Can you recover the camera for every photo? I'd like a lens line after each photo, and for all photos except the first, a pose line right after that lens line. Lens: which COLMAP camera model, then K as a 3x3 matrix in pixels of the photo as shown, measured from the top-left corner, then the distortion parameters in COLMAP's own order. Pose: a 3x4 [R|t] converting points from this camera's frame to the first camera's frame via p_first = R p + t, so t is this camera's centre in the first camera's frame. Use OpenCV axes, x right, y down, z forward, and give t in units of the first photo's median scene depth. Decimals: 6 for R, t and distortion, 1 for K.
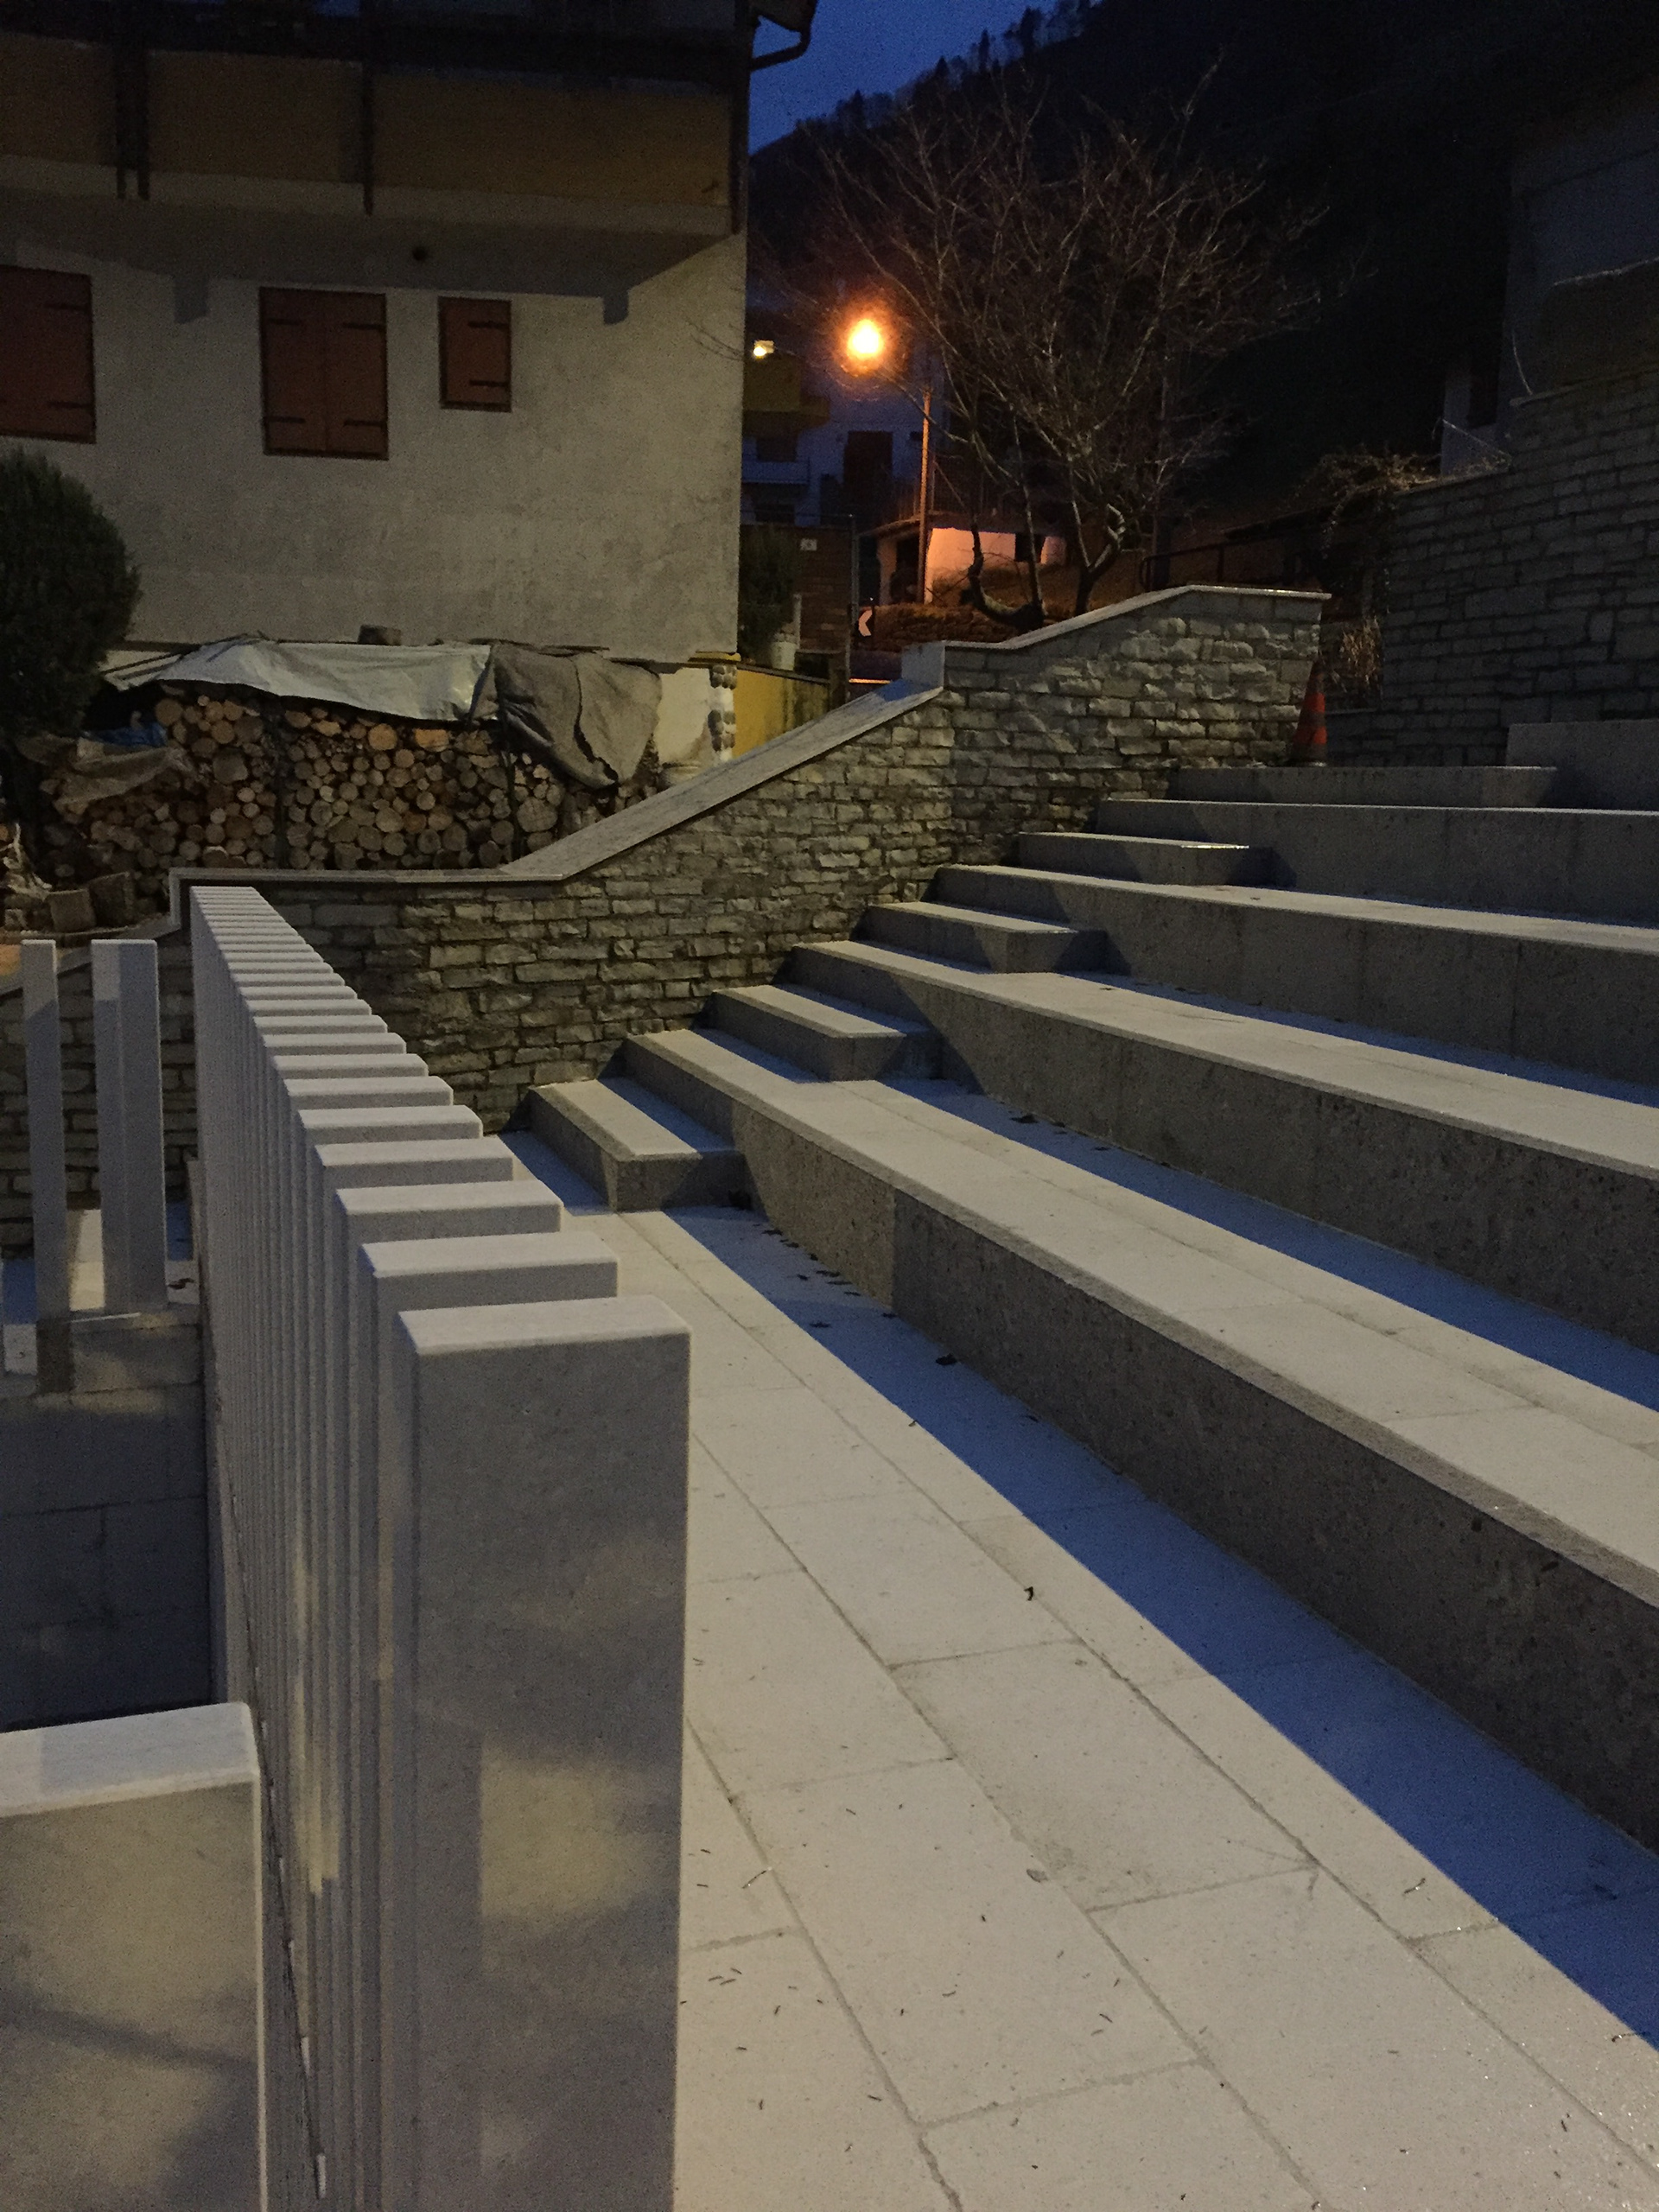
lens RADIAL K [[1918.0, 0, 831.6], [0, 1918.0, 1102.1], [0, 0, 1]] dist [0.032830, -0.028900]
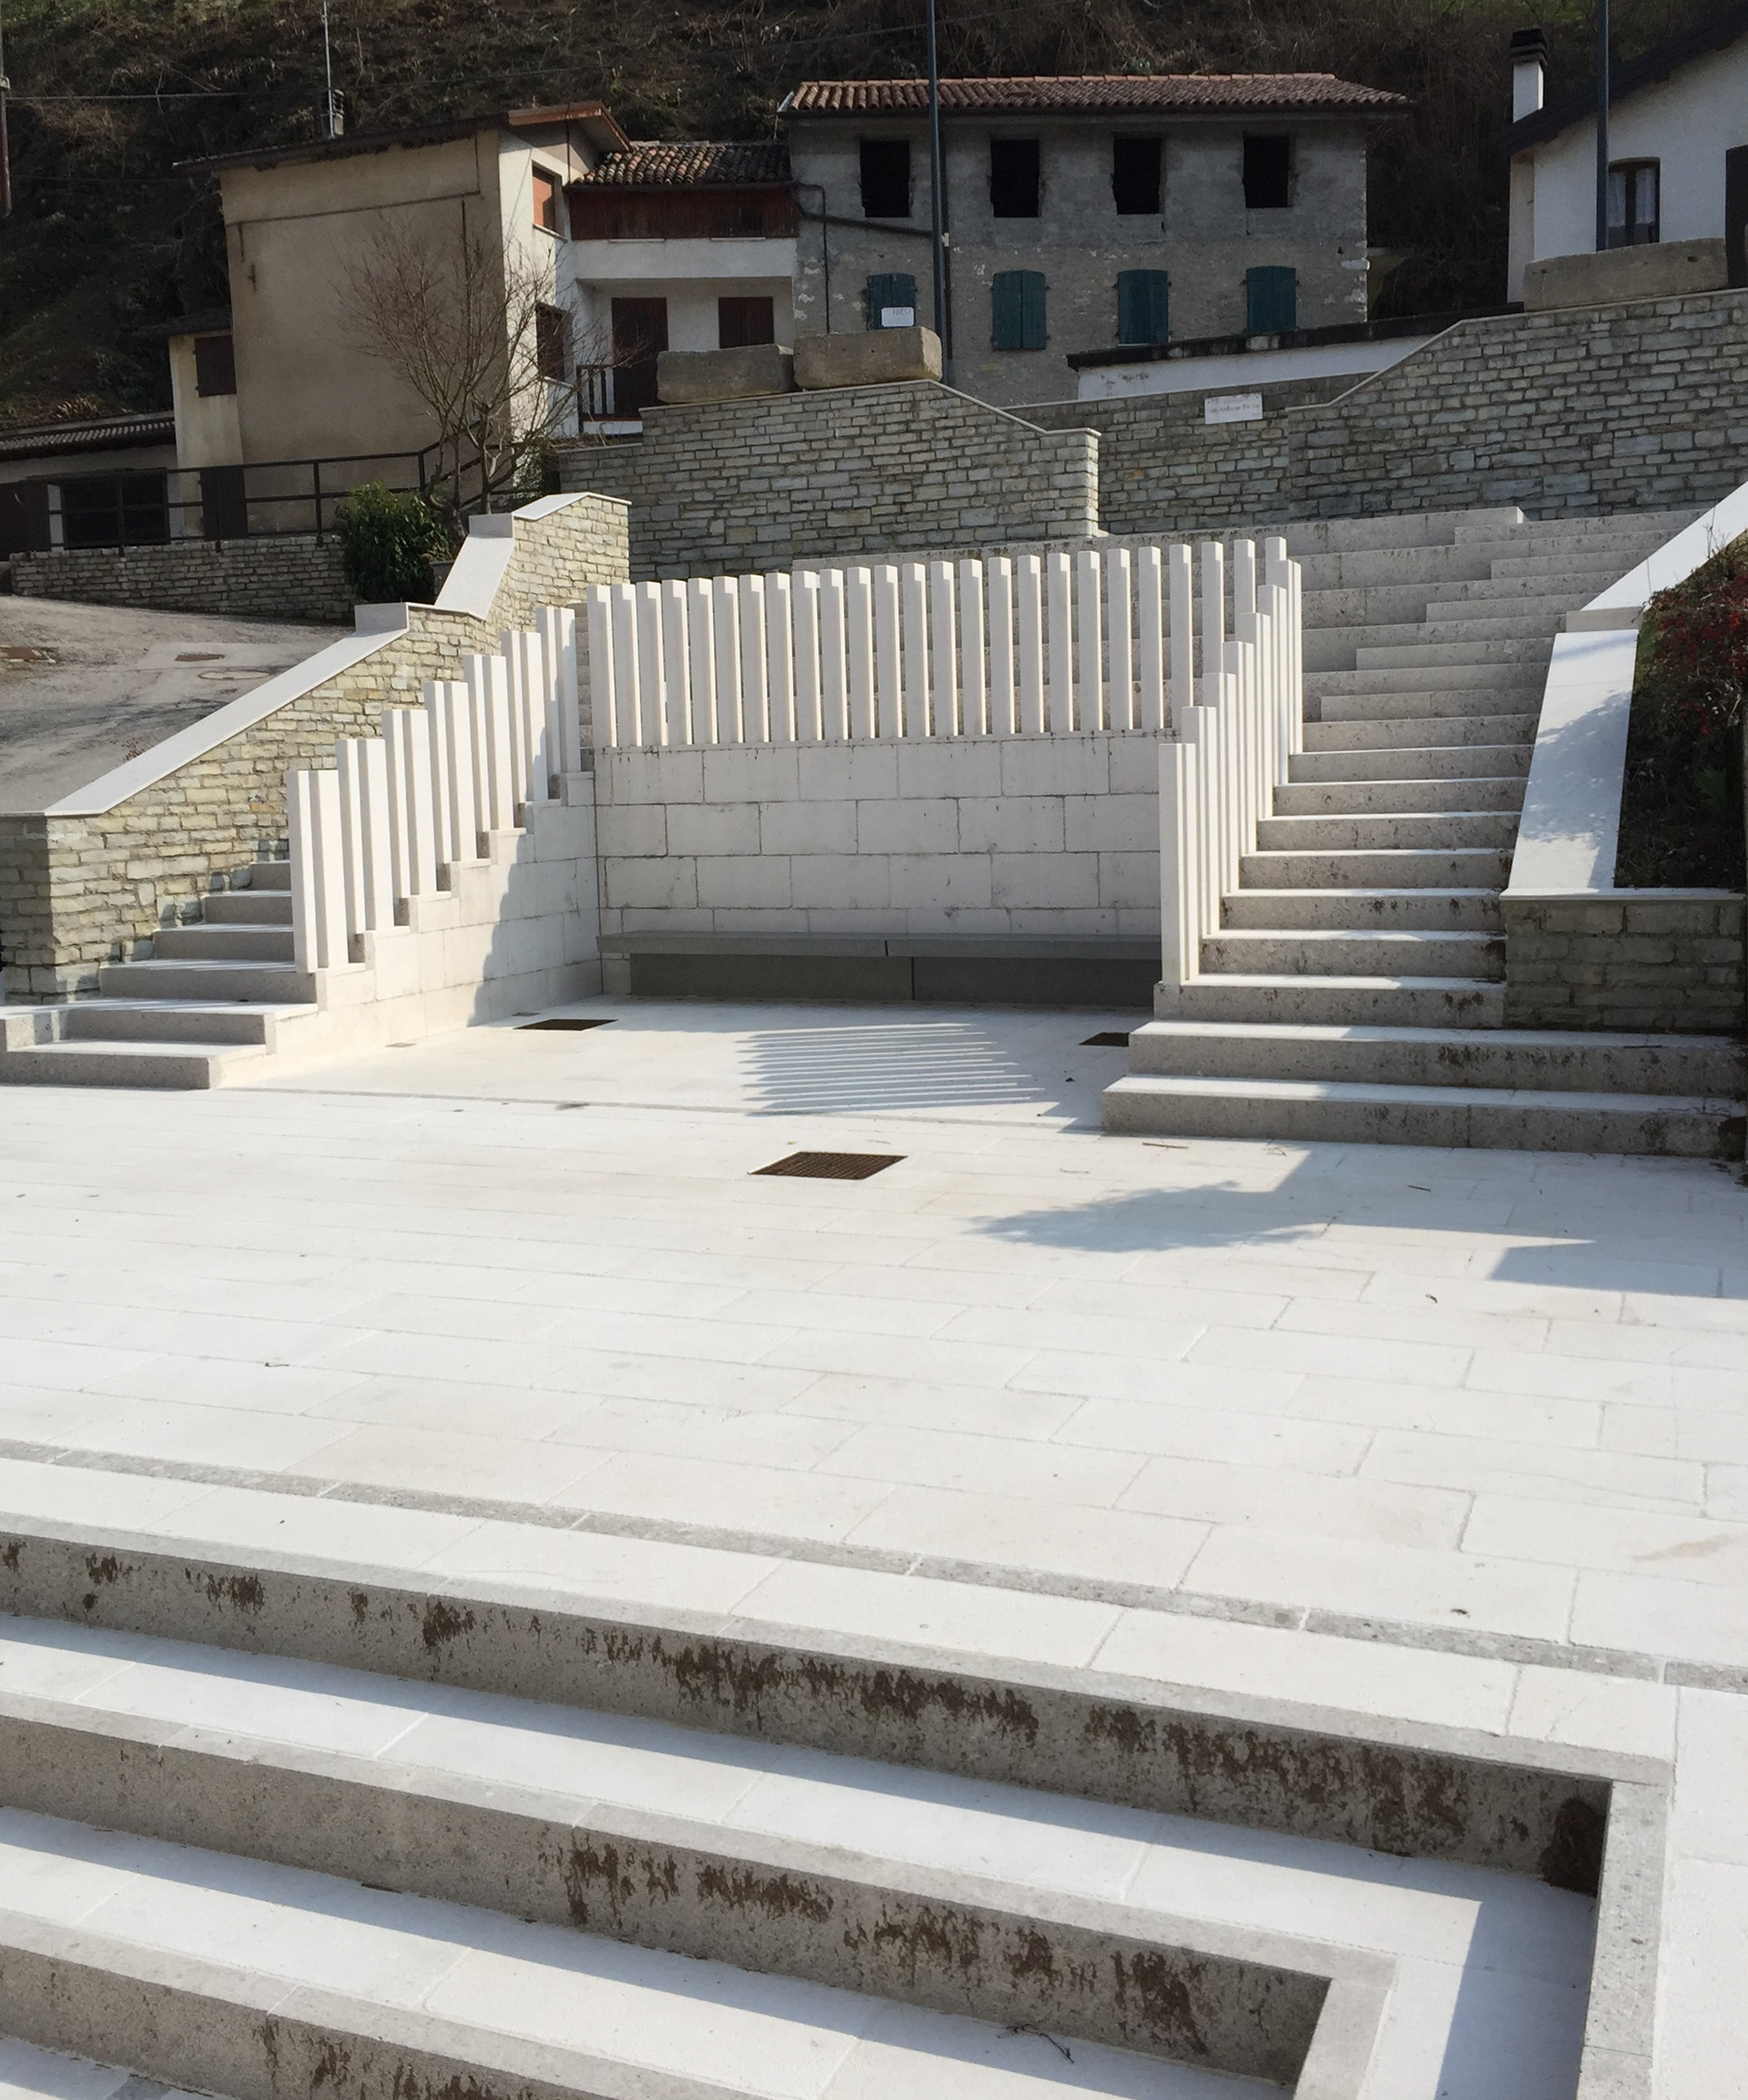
lens RADIAL K [[2032.5, 0, 874.1], [0, 2032.5, 1035.3], [0, 0, 1]] dist [-0.004624, 0.000000]
pose [[0.662827, -0.148136, 0.733973, -1.103231], [0.165227, 0.985008, 0.049591, 0.190587], [-0.730315, 0.088401, 0.677366, -0.485812]]
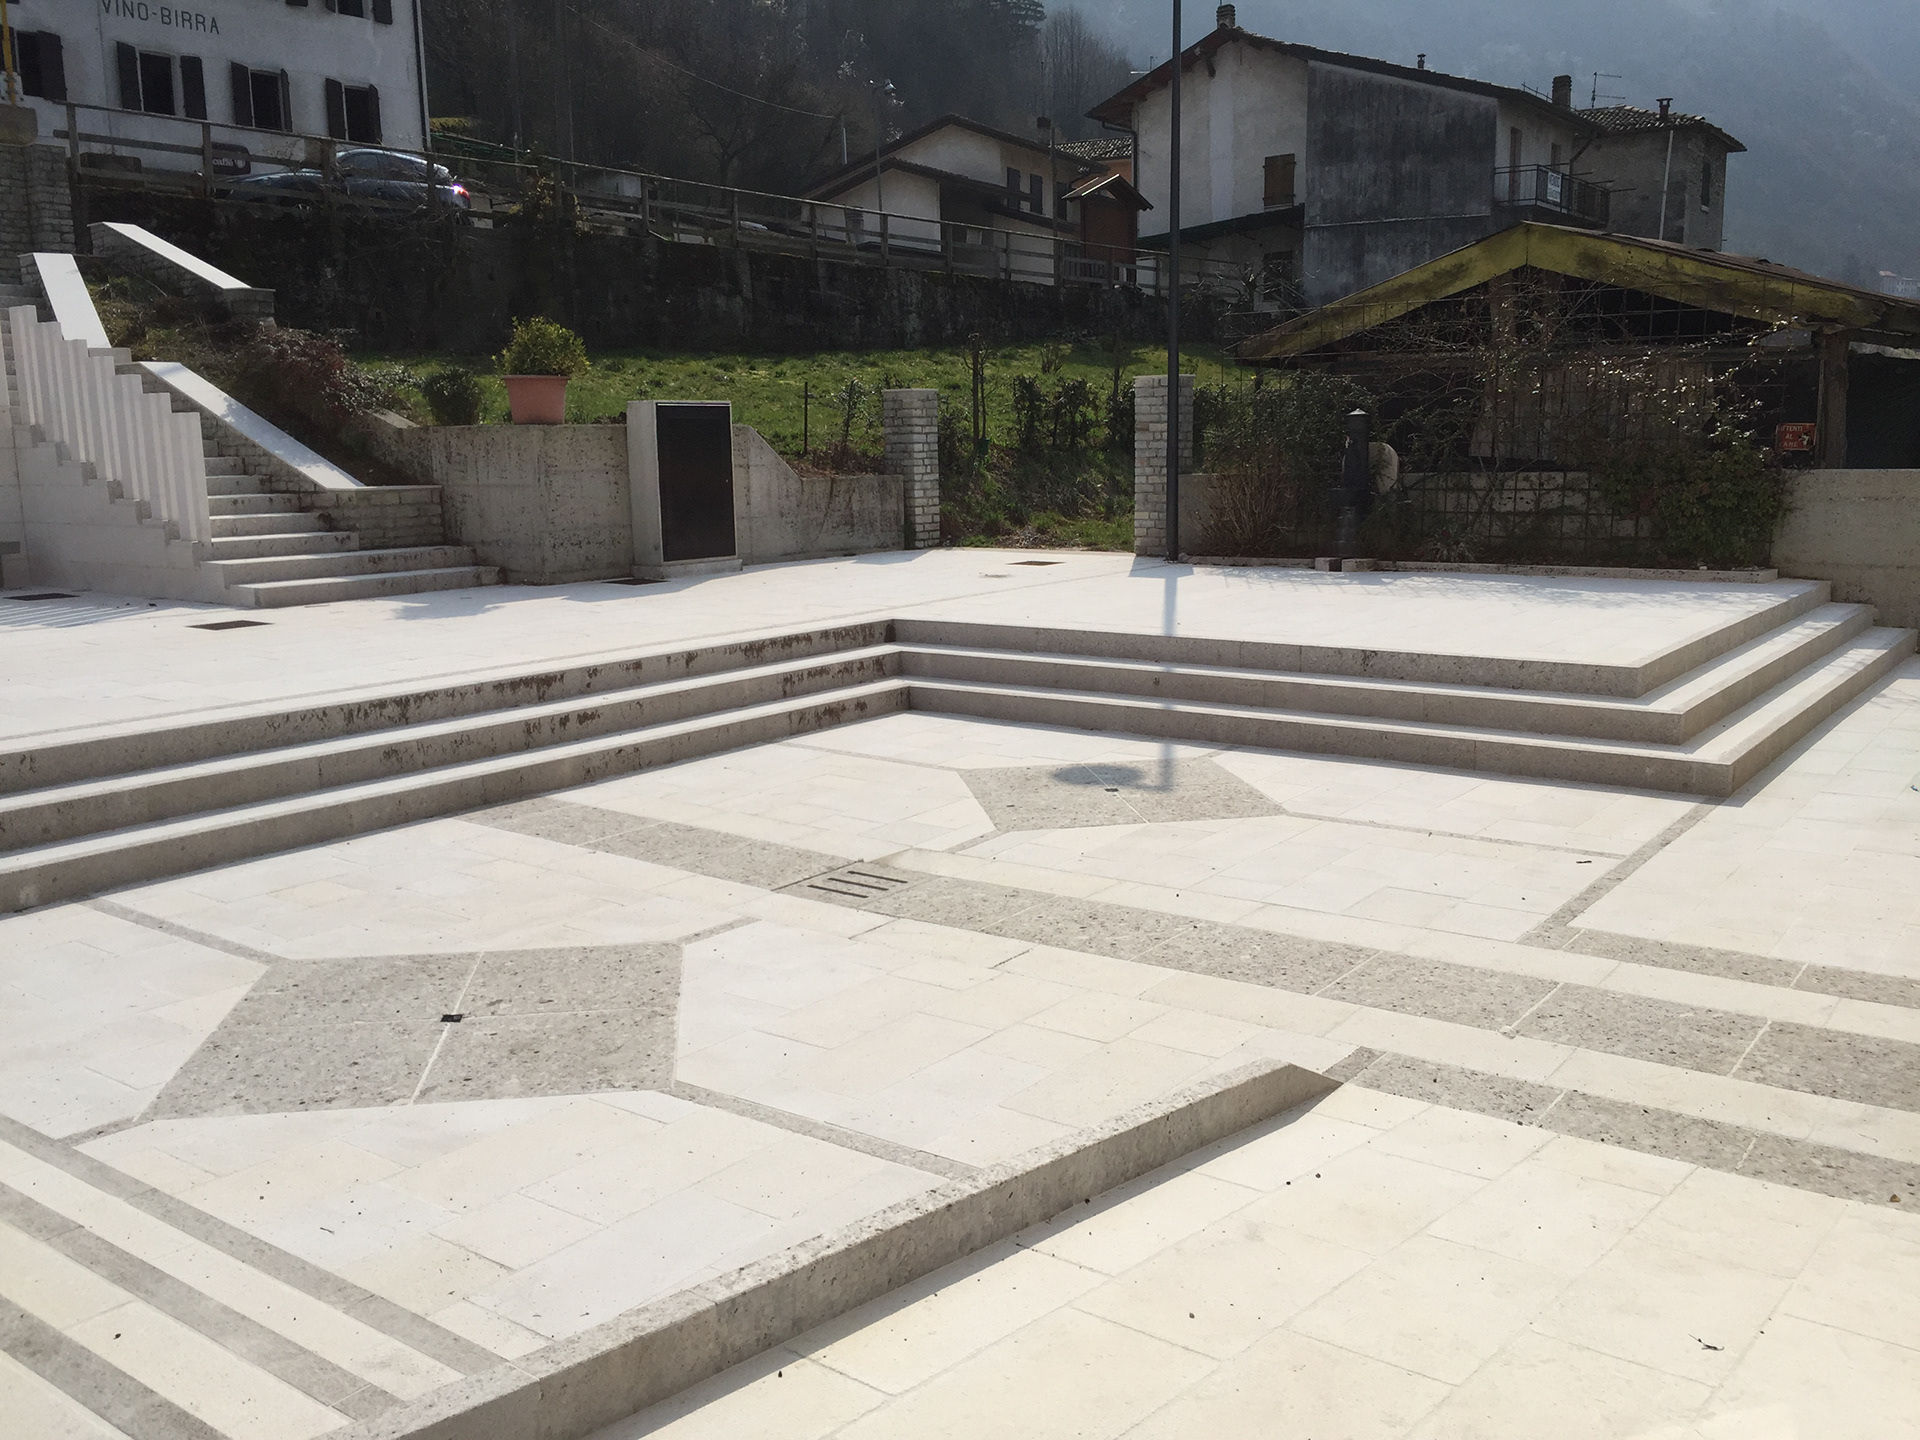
lens RADIAL K [[1664.8, 0, 961.4], [0, 1664.8, 721.5], [0, 0, 1]] dist [0.032830, -0.028900]
pose [[-0.561347, -0.164690, 0.811028, -1.906034], [0.125655, 0.951676, 0.280222, 0.058897], [-0.817986, 0.259211, -0.513526, 0.296394]]
